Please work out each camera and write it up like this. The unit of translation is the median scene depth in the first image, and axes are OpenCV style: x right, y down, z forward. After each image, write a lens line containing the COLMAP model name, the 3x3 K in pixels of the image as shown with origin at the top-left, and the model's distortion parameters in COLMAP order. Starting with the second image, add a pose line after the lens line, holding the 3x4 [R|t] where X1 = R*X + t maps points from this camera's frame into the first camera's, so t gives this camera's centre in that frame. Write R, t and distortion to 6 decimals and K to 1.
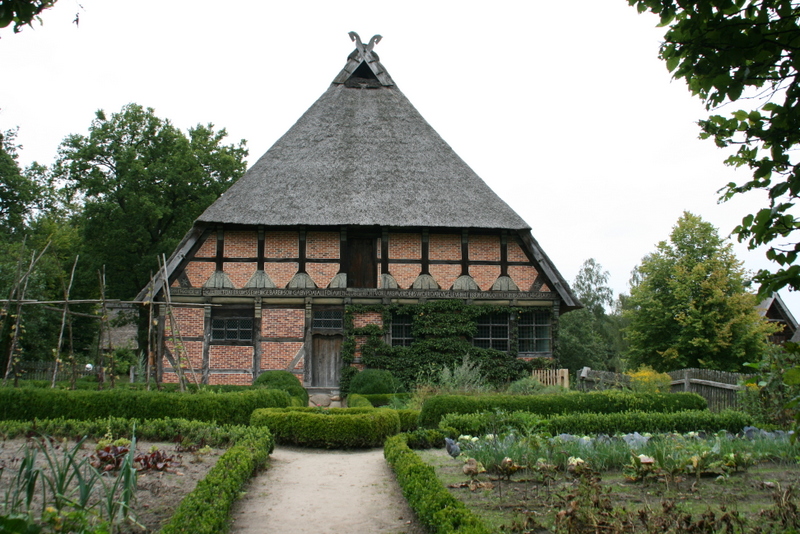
lens RADIAL K [[695.1, 0, 400.0], [0, 695.1, 267.0], [0, 0, 1]] dist [-0.144260, 0.002905]
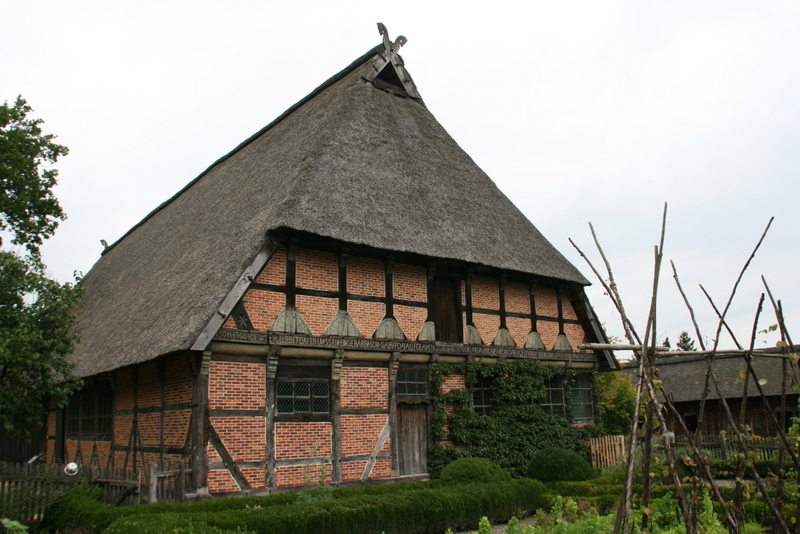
lens RADIAL K [[695.1, 0, 400.0], [0, 695.1, 267.0], [0, 0, 1]] dist [-0.144260, 0.002905]
pose [[0.804837, 0.103124, 0.584467, -0.562600], [-0.046517, 0.992720, -0.111101, 0.035700], [-0.591670, 0.062231, 0.803775, 0.403820]]
